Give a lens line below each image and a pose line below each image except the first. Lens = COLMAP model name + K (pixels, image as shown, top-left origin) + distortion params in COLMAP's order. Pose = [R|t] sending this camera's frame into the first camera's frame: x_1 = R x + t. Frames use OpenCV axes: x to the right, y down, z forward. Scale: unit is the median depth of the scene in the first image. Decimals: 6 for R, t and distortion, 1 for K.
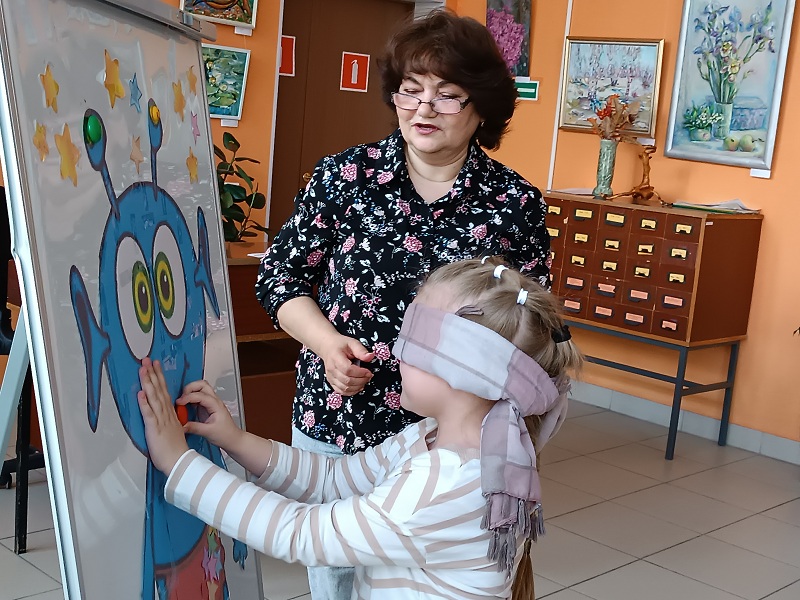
lens RADIAL K [[1144.1, 0, 404.1], [0, 1144.1, 302.0], [0, 0, 1]] dist [0.122758, -0.396901]
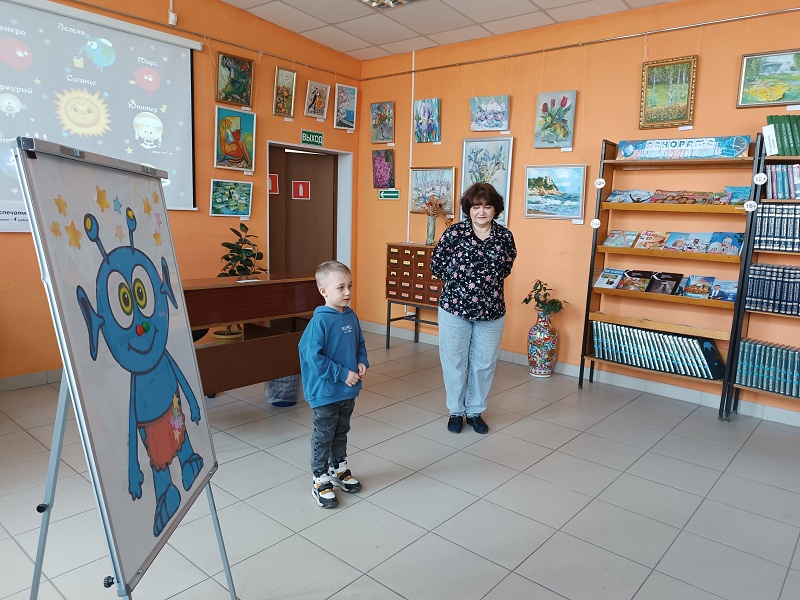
lens RADIAL K [[577.3, 0, 400.0], [0, 577.3, 300.0], [0, 0, 1]] dist [0.035268, -0.036307]
pose [[0.996727, -0.065036, 0.048021, 0.064344], [0.065316, 0.997855, -0.004291, 0.009820], [-0.047639, 0.007414, 0.998837, -0.031293]]
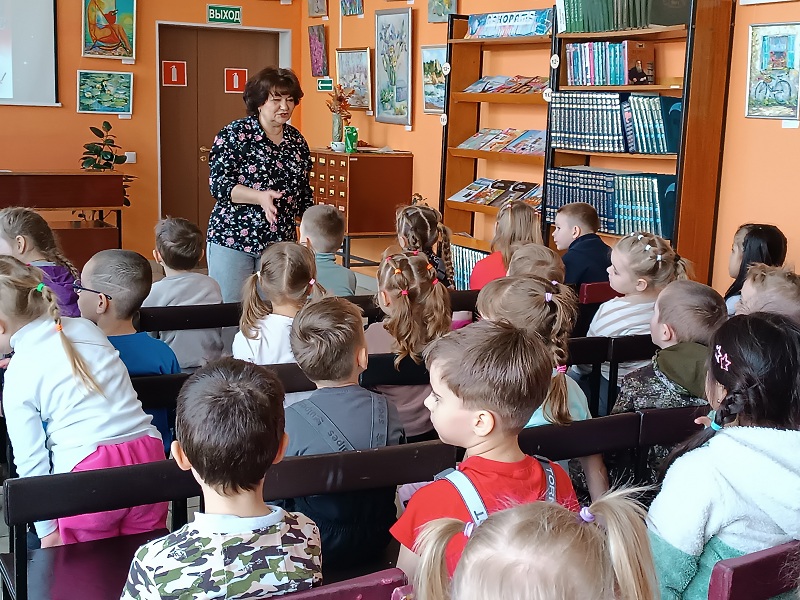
lens RADIAL K [[1144.1, 0, 404.1], [0, 1144.1, 302.0], [0, 0, 1]] dist [0.122758, -0.396901]
pose [[0.953026, -0.013790, -0.302574, 0.768638], [0.010800, 0.999875, -0.011552, 0.144348], [0.302696, 0.007741, 0.953056, -0.499209]]
